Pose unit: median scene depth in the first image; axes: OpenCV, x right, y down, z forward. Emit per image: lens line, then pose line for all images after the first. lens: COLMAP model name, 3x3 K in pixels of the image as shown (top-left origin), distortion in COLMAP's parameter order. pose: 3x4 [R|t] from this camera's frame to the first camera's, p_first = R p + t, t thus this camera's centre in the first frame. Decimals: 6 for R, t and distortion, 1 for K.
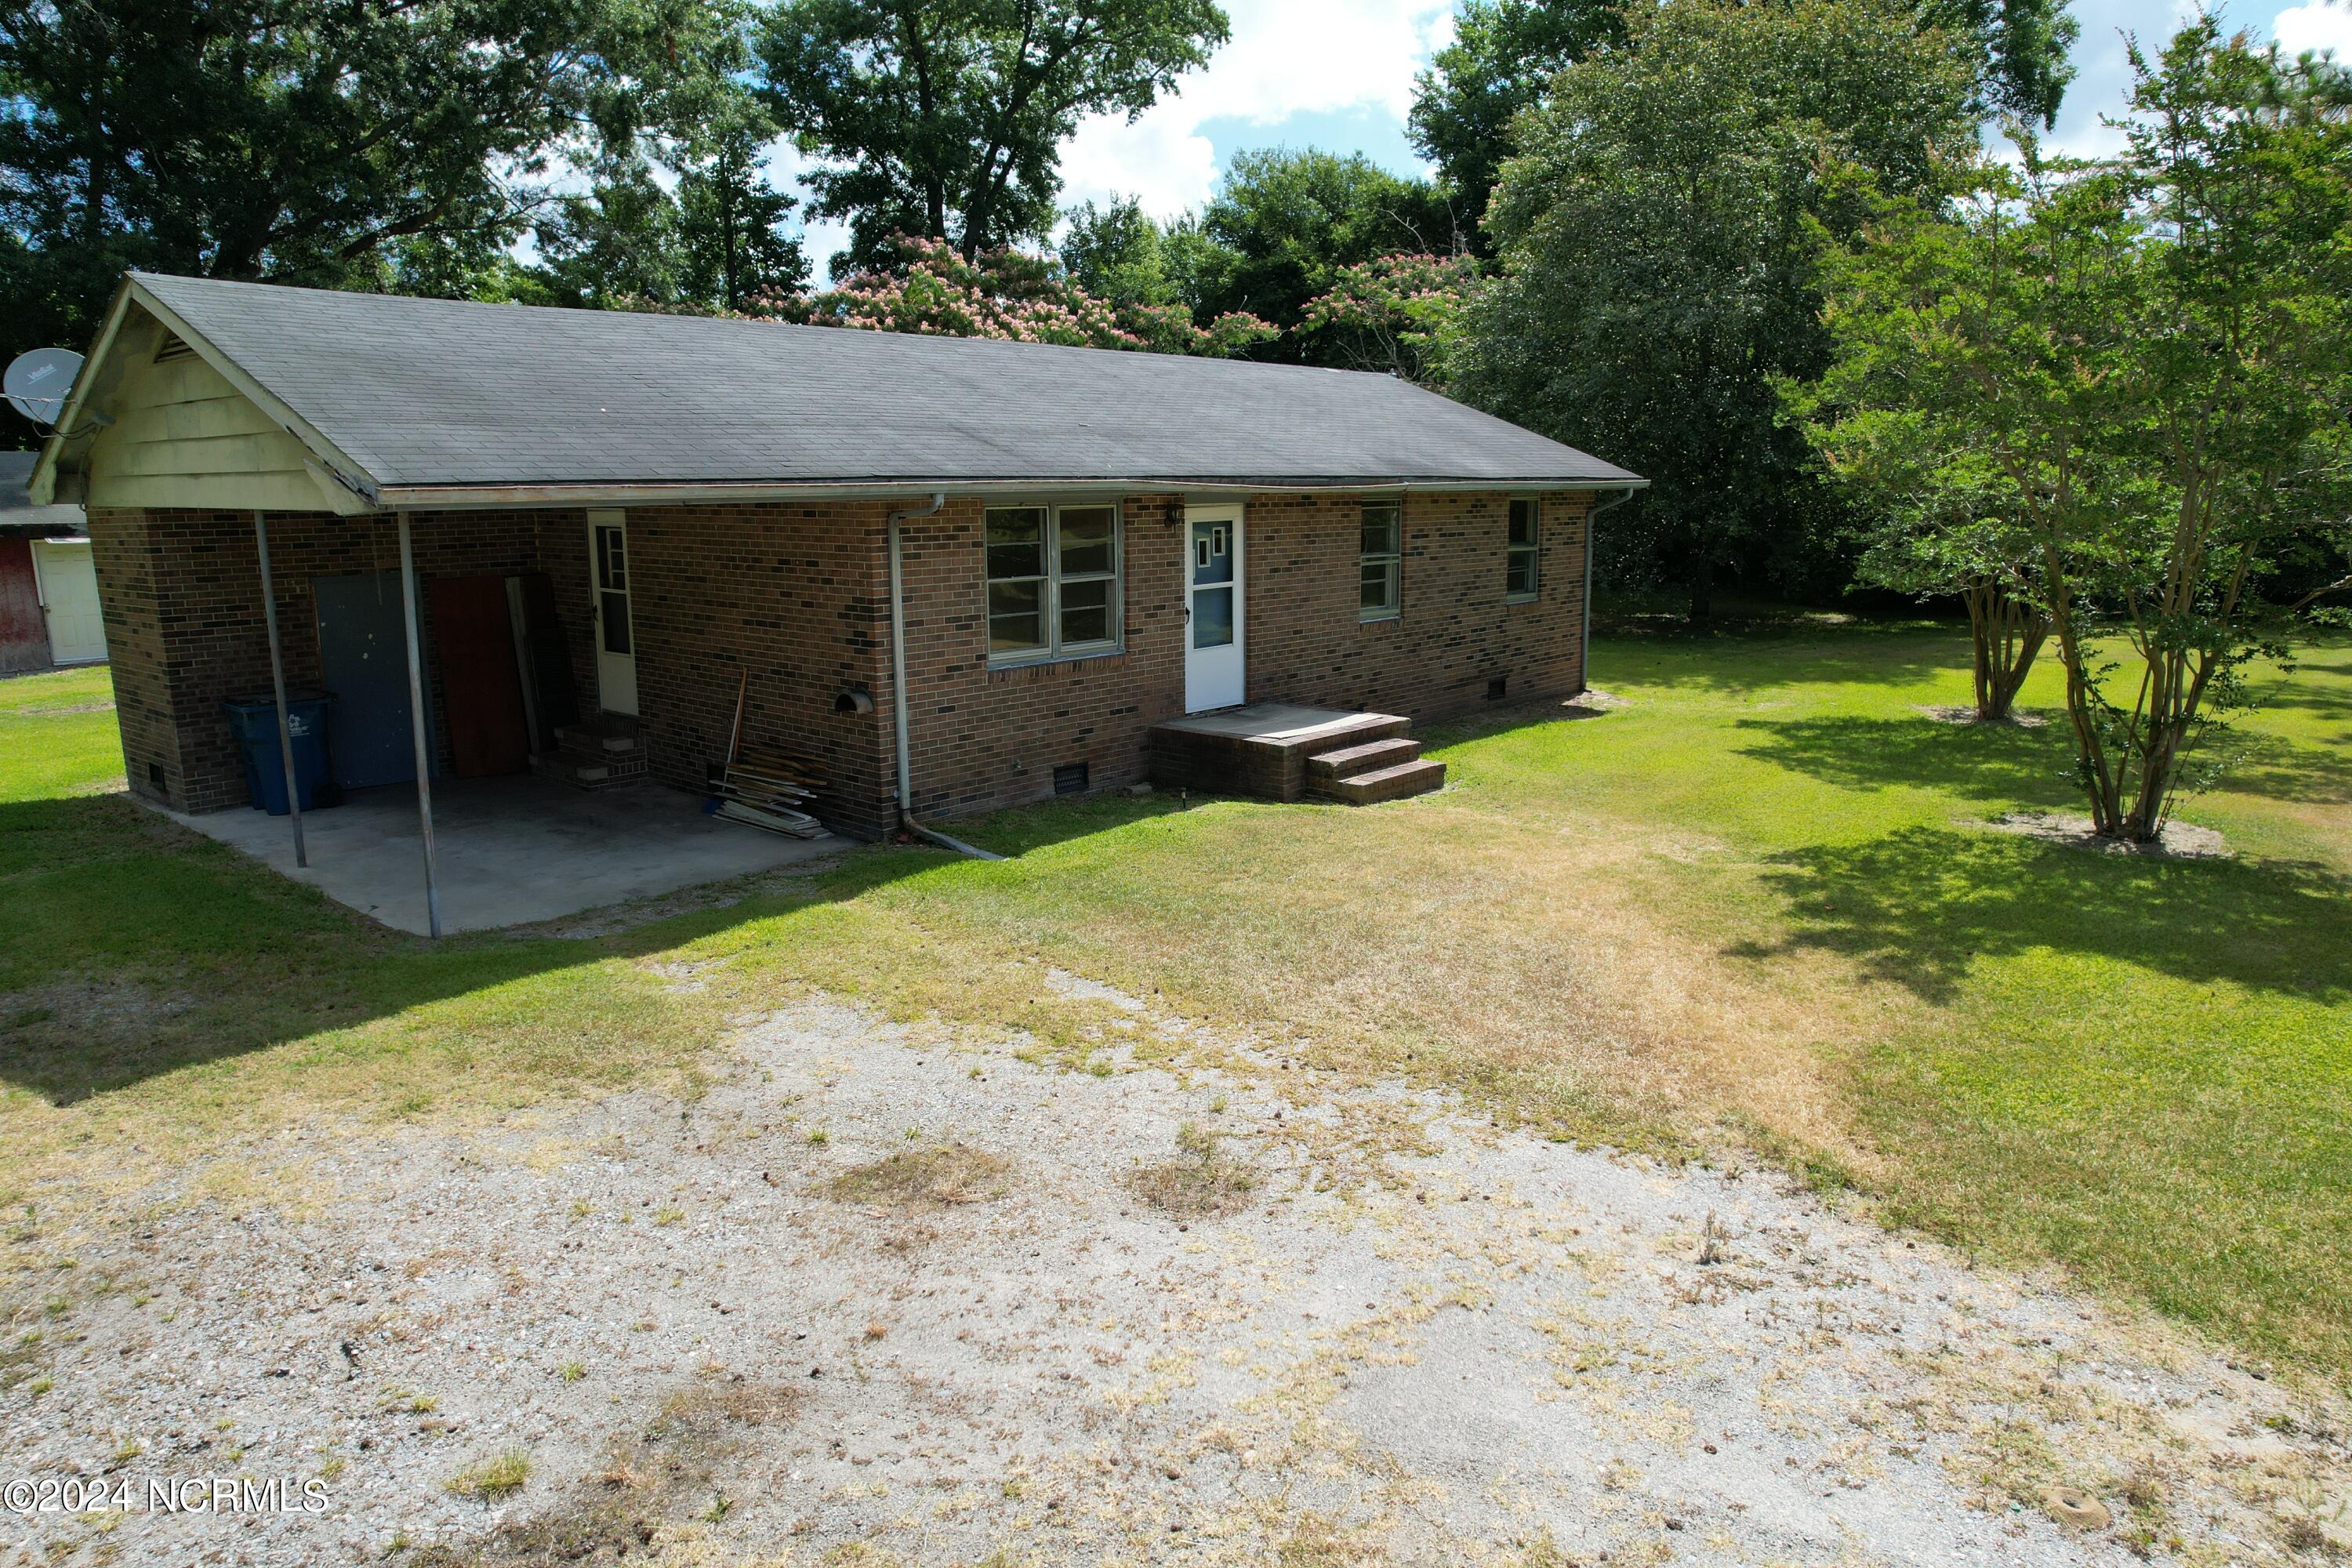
lens RADIAL K [[1526.2, 0, 1177.6], [0, 1526.2, 779.2], [0, 0, 1]] dist [-0.034037, 0.015958]
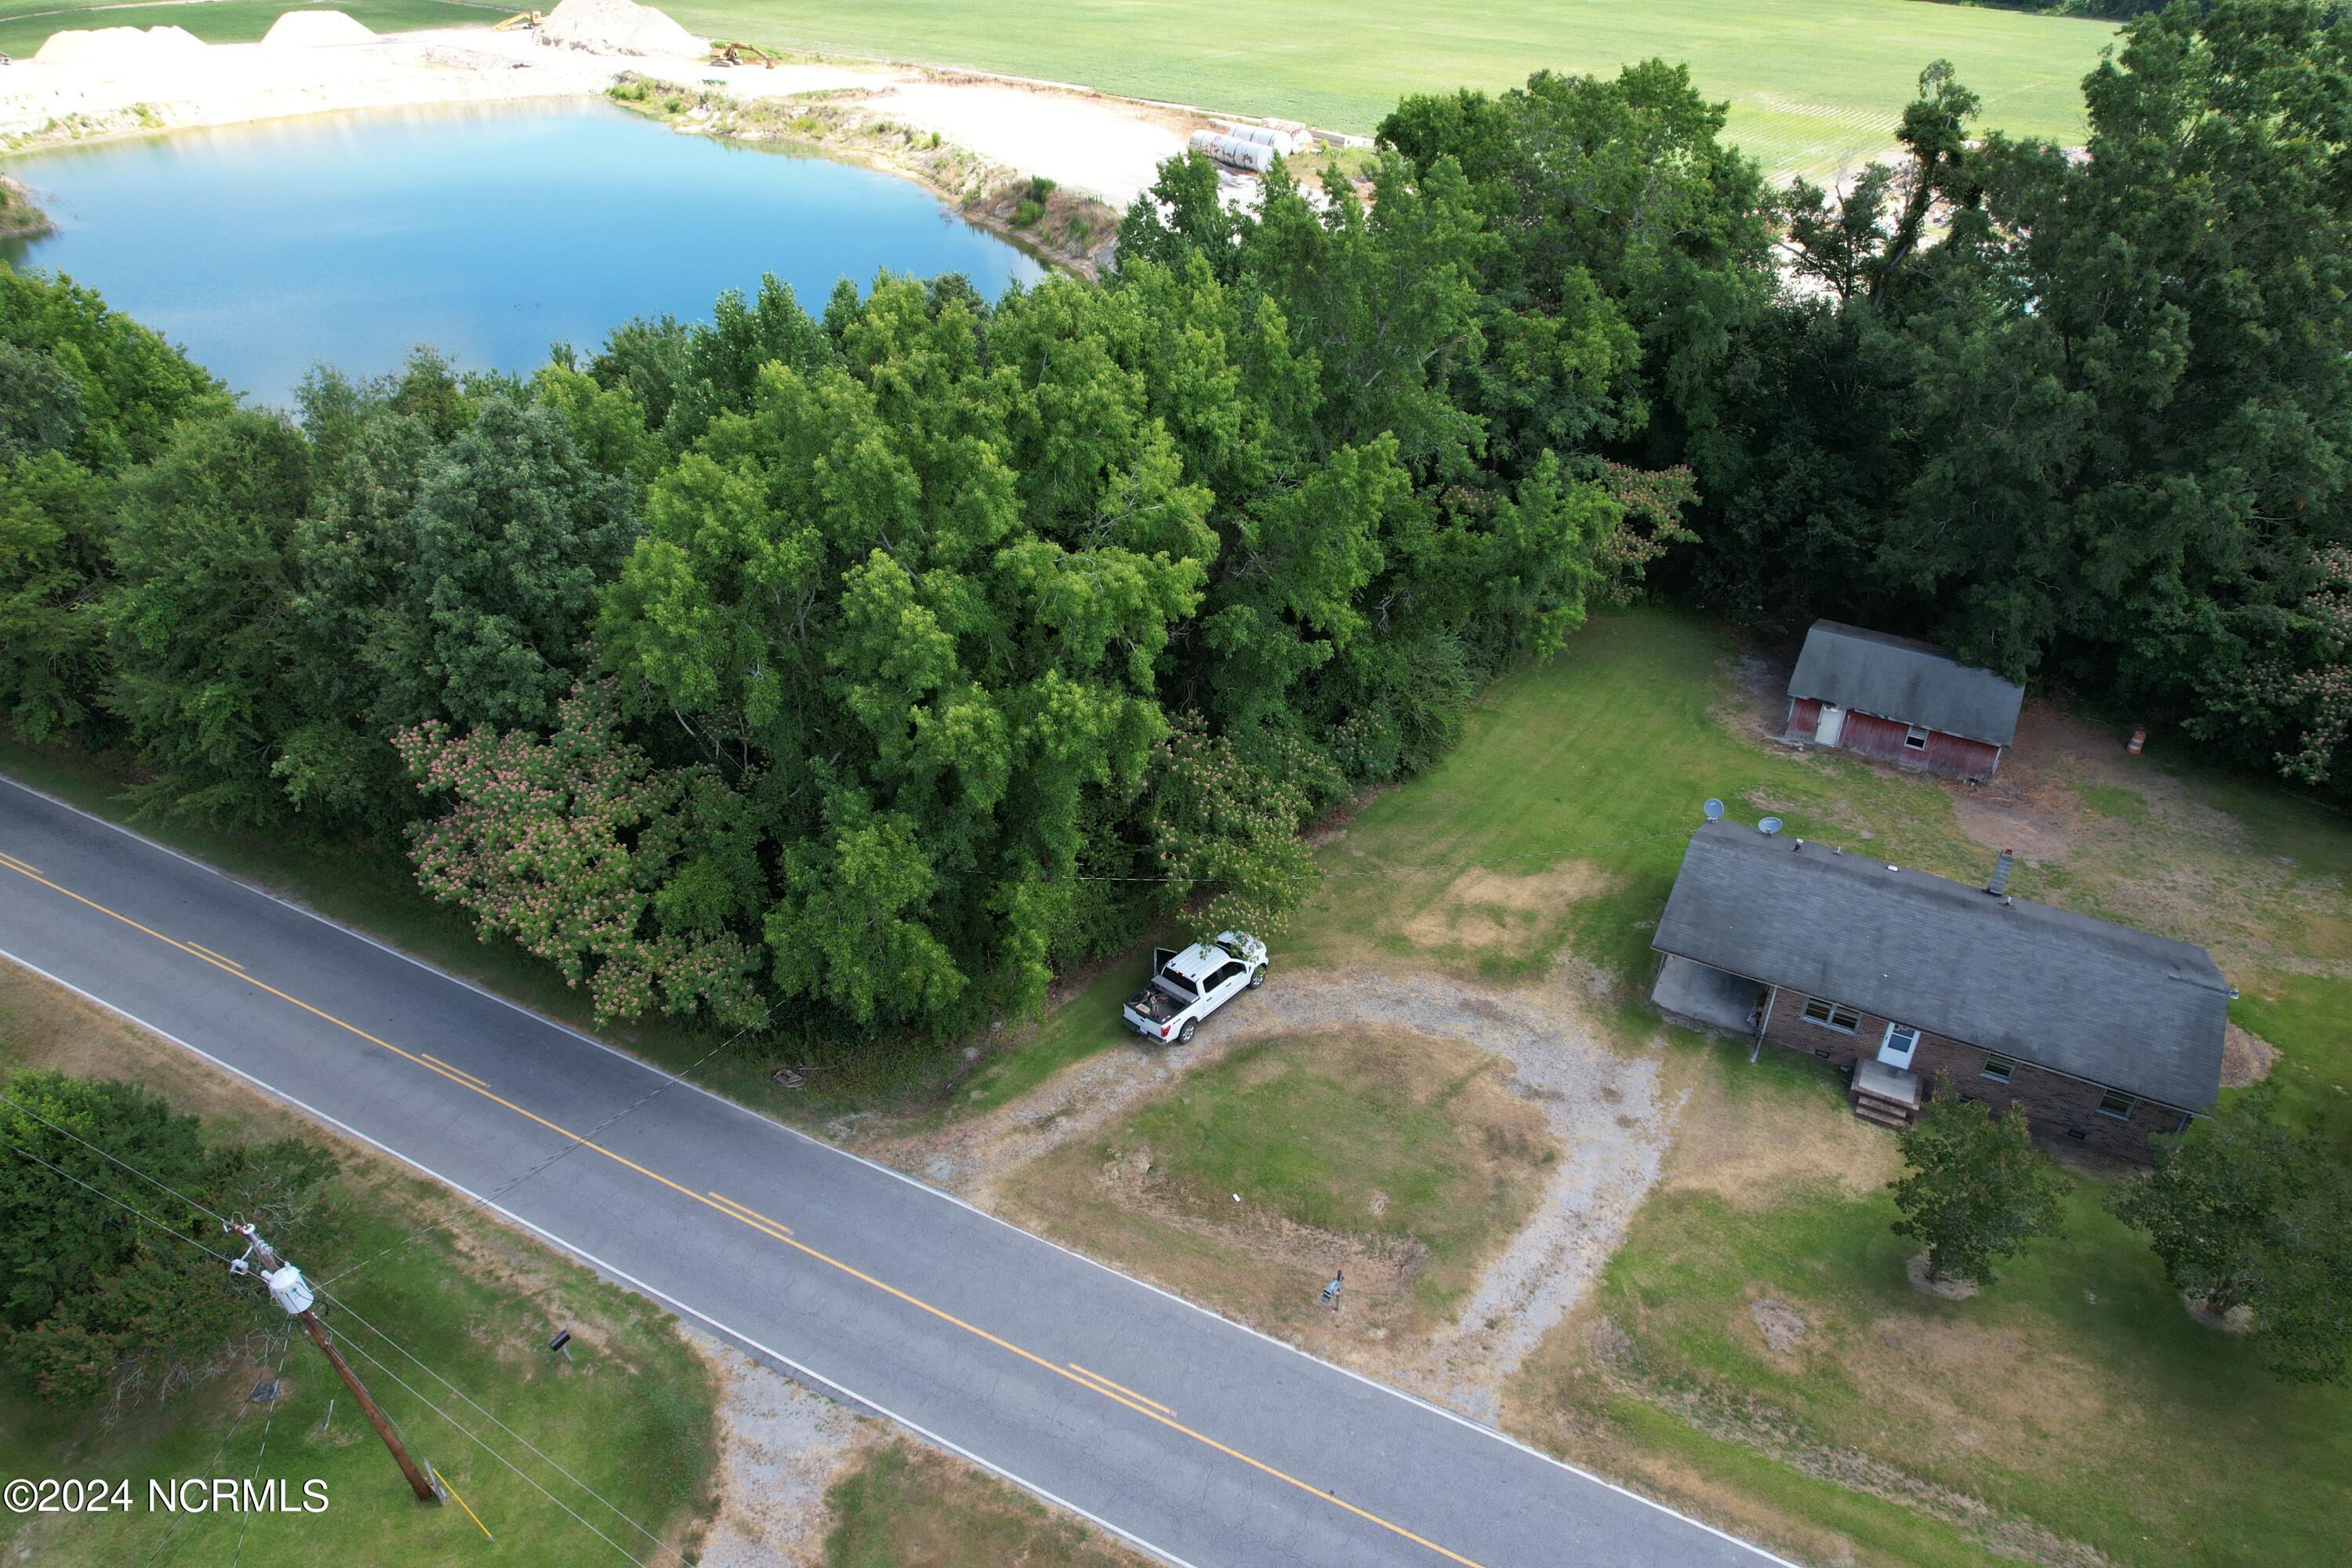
lens RADIAL K [[1526.2, 0, 1185.4], [0, 1526.2, 787.6], [0, 0, 1]] dist [-0.034037, 0.015958]
pose [[0.239604, 0.542203, -0.805361, 2.315408], [-0.199420, 0.839322, 0.505737, -2.234424], [0.950169, 0.039428, 0.309231, -1.713403]]
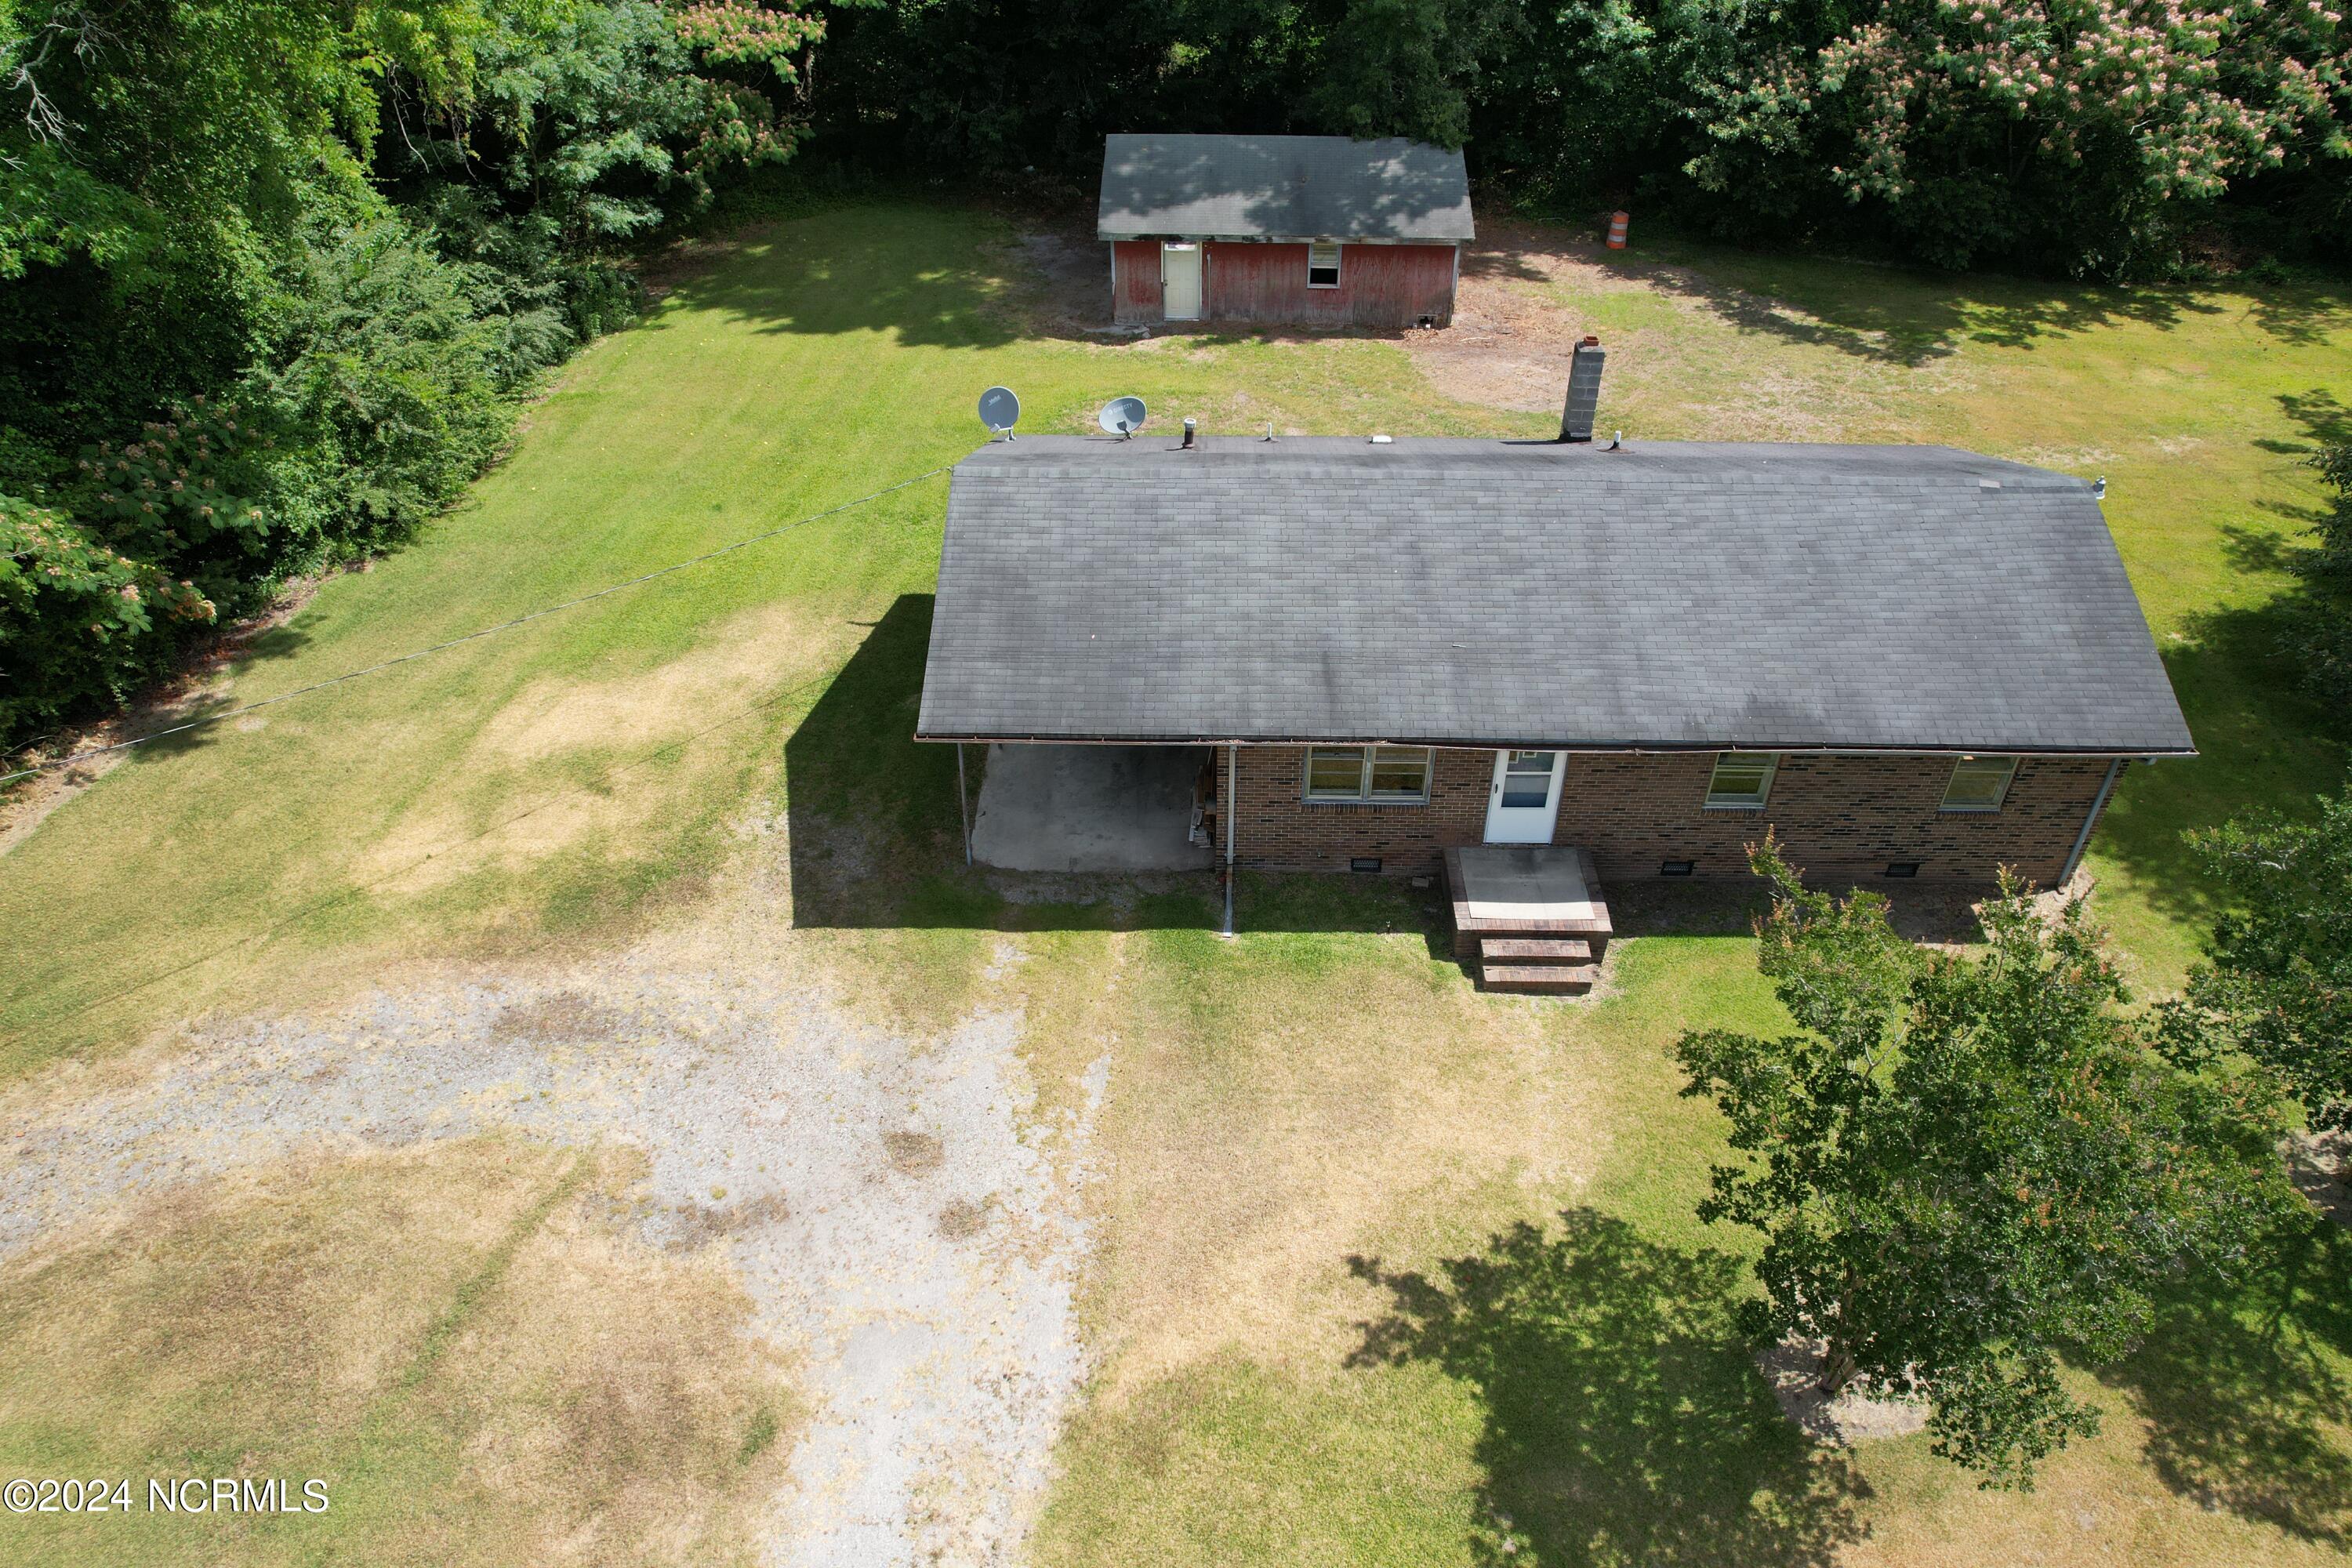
lens RADIAL K [[1526.2, 0, 1174.9], [0, 1526.2, 794.1], [0, 0, 1]] dist [-0.034037, 0.015958]
pose [[0.649016, 0.479002, -0.591046, 0.748226], [-0.146681, 0.841110, 0.520594, -0.917080], [0.746501, -0.251179, 0.616154, -0.090384]]
